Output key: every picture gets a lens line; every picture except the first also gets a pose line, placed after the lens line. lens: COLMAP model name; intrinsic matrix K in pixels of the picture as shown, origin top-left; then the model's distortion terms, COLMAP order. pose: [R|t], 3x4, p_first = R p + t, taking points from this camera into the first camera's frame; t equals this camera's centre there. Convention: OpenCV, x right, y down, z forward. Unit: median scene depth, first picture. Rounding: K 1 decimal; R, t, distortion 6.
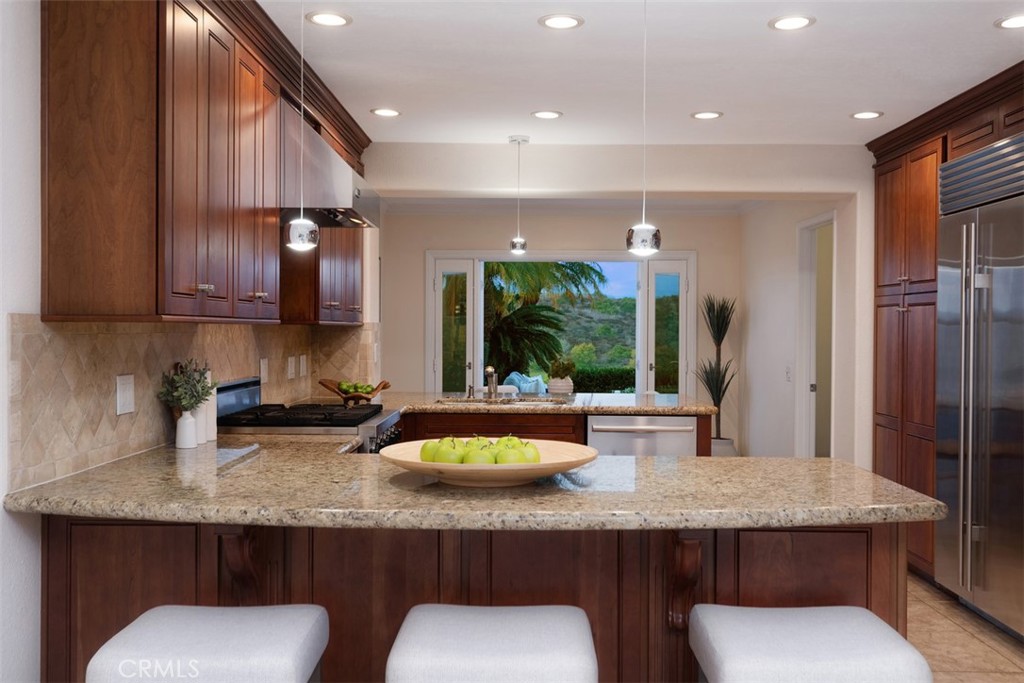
lens RADIAL K [[1048.4, 0, 512.1], [0, 1048.4, 340.3], [0, 0, 1]] dist [-0.107384, 0.000000]
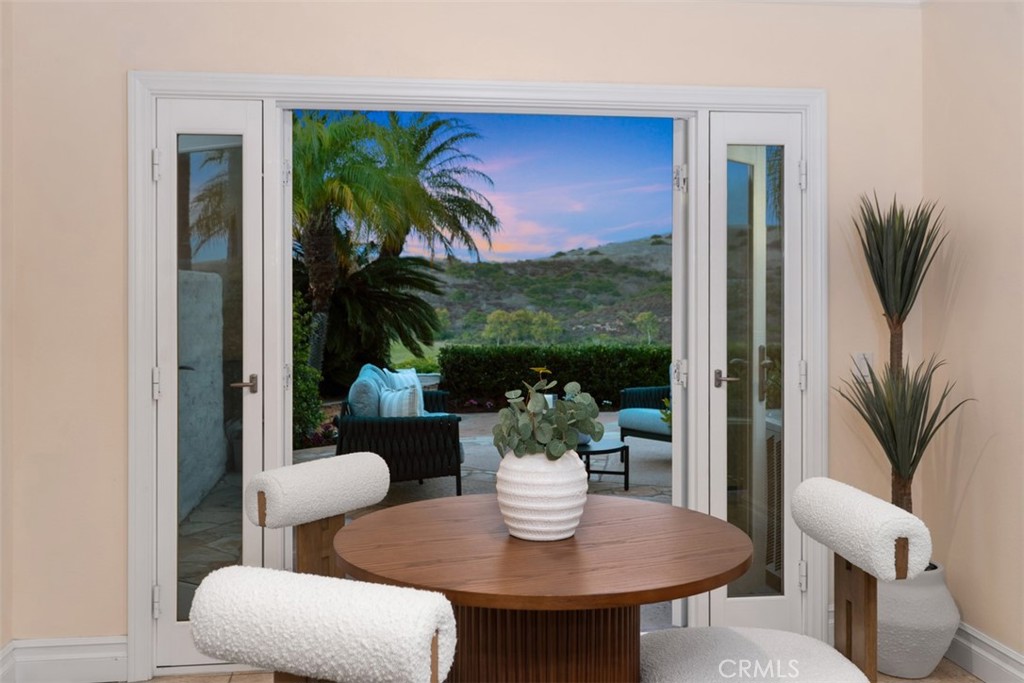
lens RADIAL K [[1048.4, 0, 511.7], [0, 1048.4, 336.3], [0, 0, 1]] dist [-0.107384, 0.000000]
pose [[0.990156, -0.009635, 0.139635, -0.000537], [0.005532, 0.999542, 0.029741, -0.001728], [-0.139857, -0.028676, 0.989756, 0.327665]]
